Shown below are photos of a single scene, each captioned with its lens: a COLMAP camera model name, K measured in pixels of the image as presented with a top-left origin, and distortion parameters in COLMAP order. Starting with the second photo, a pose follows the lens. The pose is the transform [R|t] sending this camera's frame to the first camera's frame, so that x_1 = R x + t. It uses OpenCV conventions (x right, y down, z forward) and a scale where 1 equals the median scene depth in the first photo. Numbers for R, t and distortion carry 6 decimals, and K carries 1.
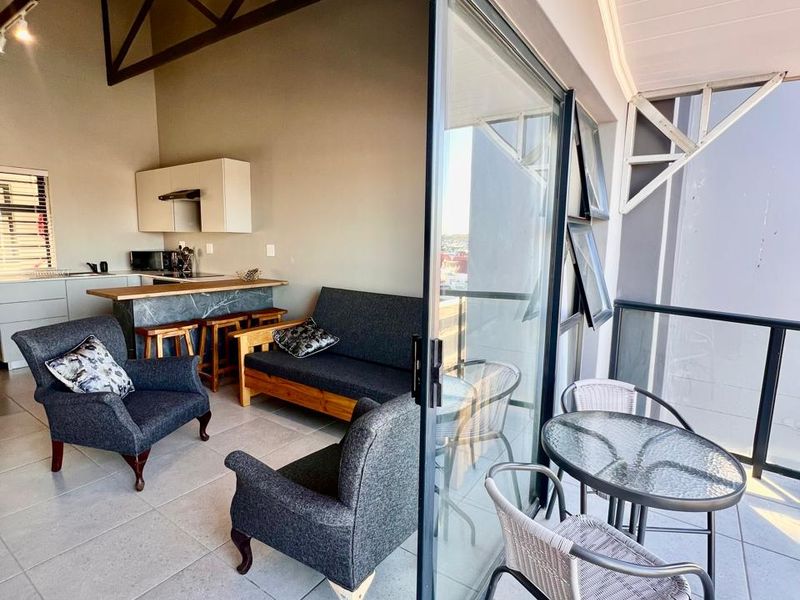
lens RADIAL K [[428.6, 0, 403.2], [0, 428.6, 296.2], [0, 0, 1]] dist [-0.002663, 0.000987]
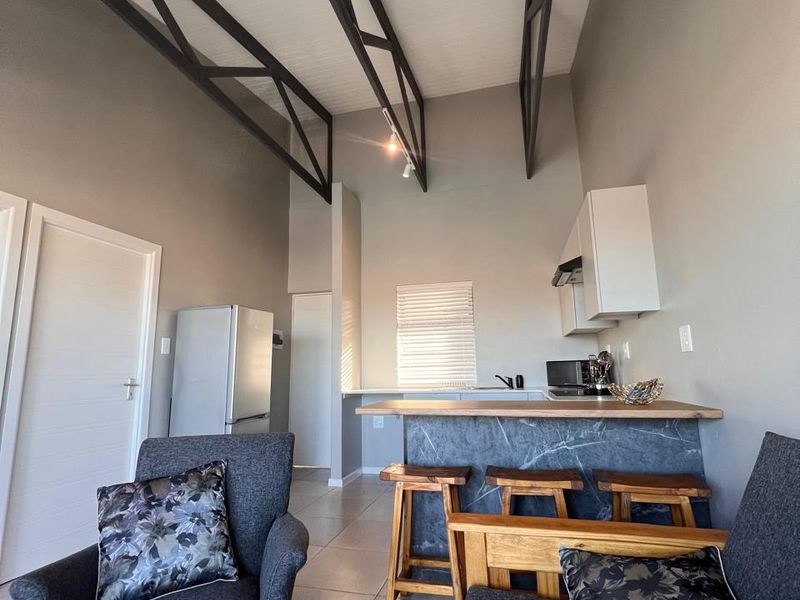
lens RADIAL K [[428.6, 0, 403.2], [0, 428.6, 296.2], [0, 0, 1]] dist [-0.002663, 0.000987]
pose [[0.346221, -0.185220, -0.919687, 0.015447], [-0.099874, 0.967469, -0.232441, -0.024223], [0.932822, 0.172329, 0.316460, 0.912987]]
